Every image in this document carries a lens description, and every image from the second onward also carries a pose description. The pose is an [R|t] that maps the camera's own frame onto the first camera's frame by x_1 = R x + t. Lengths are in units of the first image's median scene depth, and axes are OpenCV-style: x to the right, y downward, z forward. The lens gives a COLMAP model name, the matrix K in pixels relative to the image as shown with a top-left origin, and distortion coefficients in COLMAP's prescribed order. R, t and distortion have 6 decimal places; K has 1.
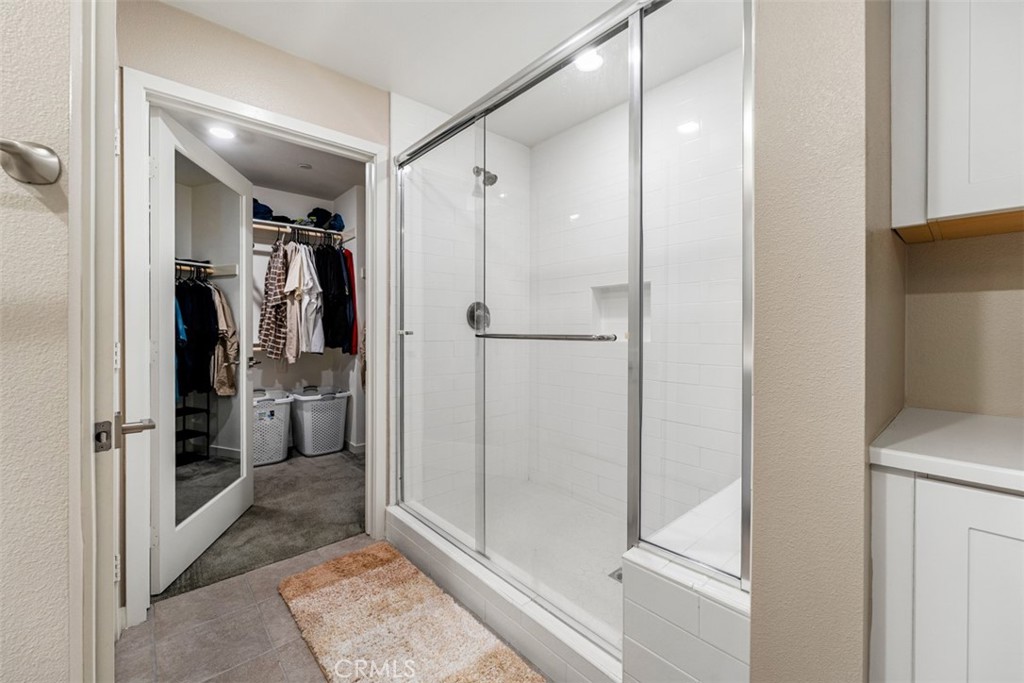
lens RADIAL K [[414.3, 0, 512.0], [0, 414.3, 329.1], [0, 0, 1]] dist [-0.003577, -0.000235]
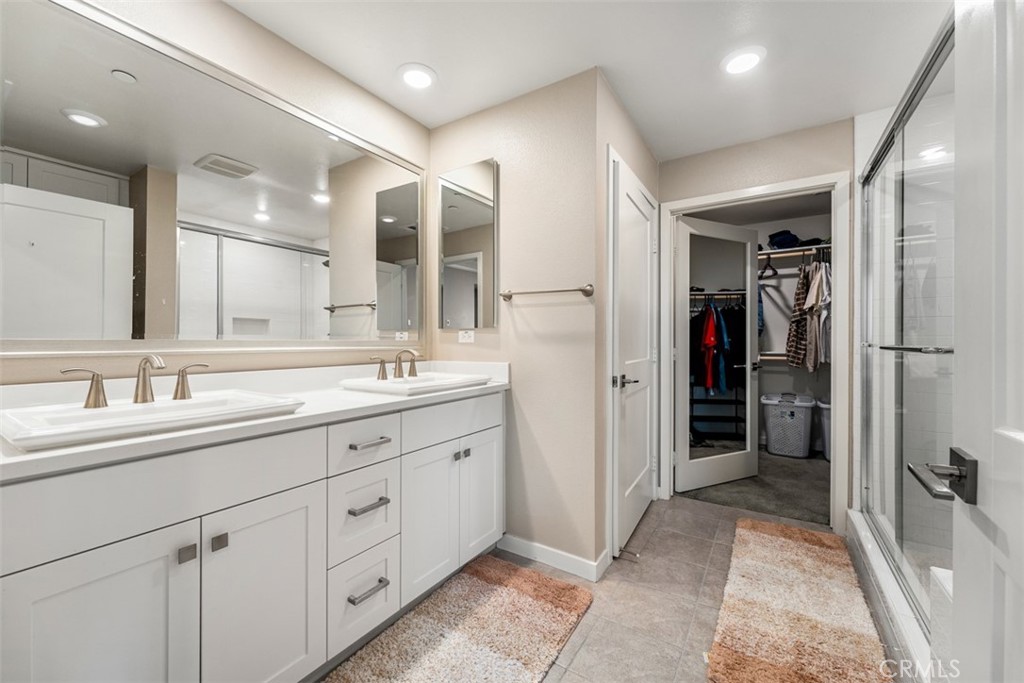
lens RADIAL K [[414.3, 0, 509.9], [0, 414.3, 340.4], [0, 0, 1]] dist [-0.003577, -0.000235]
pose [[0.276539, 0.000523, -0.961002, 0.359157], [-0.003366, 0.999994, -0.000424, 0.000346], [0.960997, 0.003352, 0.276539, -0.098684]]
